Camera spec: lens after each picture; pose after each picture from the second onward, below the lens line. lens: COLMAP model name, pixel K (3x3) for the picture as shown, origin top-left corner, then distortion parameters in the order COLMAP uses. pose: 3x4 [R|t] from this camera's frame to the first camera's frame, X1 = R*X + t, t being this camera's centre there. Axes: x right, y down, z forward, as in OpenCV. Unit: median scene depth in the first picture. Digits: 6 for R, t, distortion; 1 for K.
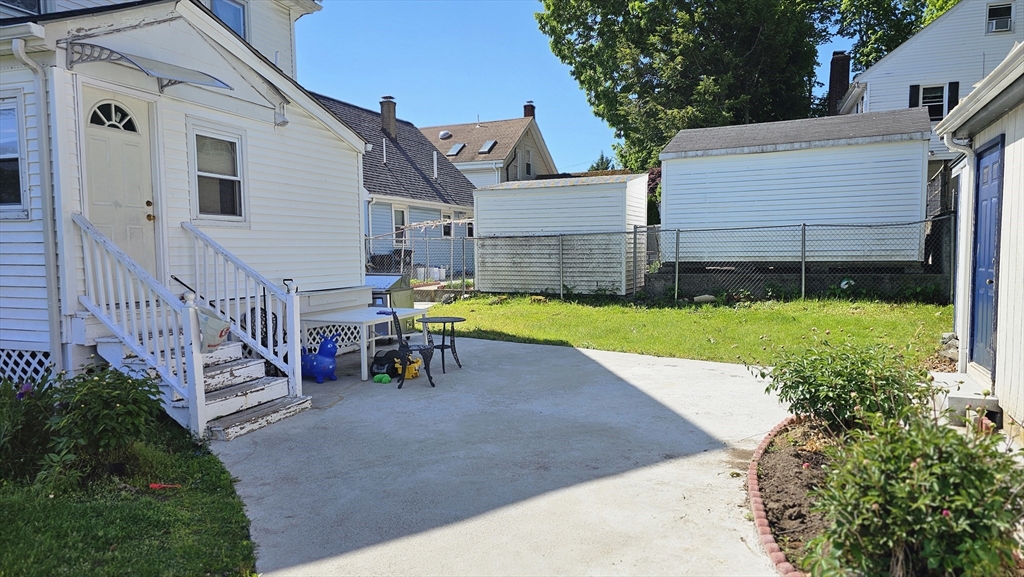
lens RADIAL K [[678.0, 0, 512.0], [0, 678.0, 288.5], [0, 0, 1]] dist [0.068251, -0.064230]
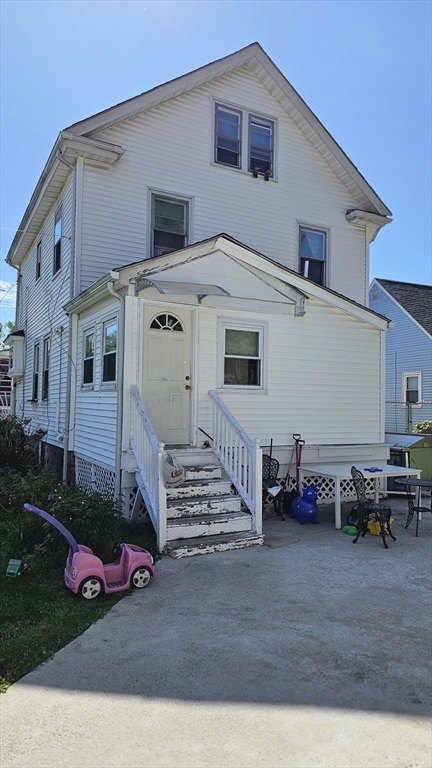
lens RADIAL K [[508.5, 0, 219.3], [0, 508.5, 378.4], [0, 0, 1]] dist [0.068251, -0.064230]
pose [[0.738499, -0.014197, -0.674105, 0.263373], [-0.060772, 0.994308, -0.087517, -0.033369], [0.671510, 0.105598, 0.733432, 0.257121]]
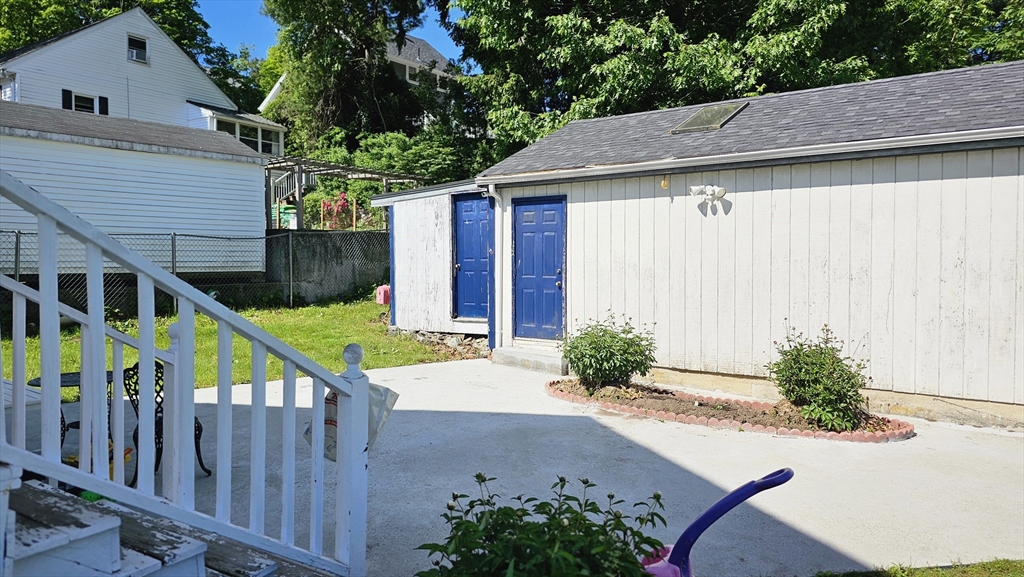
lens RADIAL K [[665.3, 0, 529.0], [0, 665.3, 268.7], [0, 0, 1]] dist [0.063678, -0.061186]
pose [[0.227287, -0.005013, 0.973815, -0.761487], [0.044988, 0.998973, -0.005358, -0.036537], [-0.972788, 0.045028, 0.227279, 0.638106]]
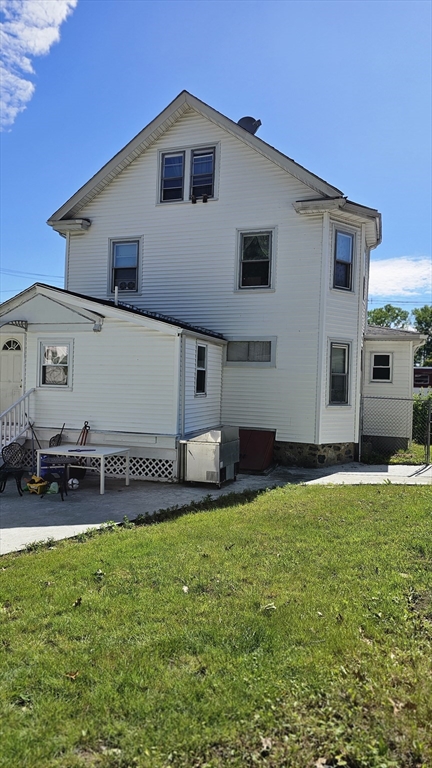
lens RADIAL K [[508.5, 0, 219.3], [0, 508.5, 378.4], [0, 0, 1]] dist [0.068251, -0.064230]
pose [[0.014272, 0.003595, -0.999892, 1.225211], [-0.085414, 0.996343, 0.002363, -0.196171], [0.996243, 0.085371, 0.014527, 1.682195]]
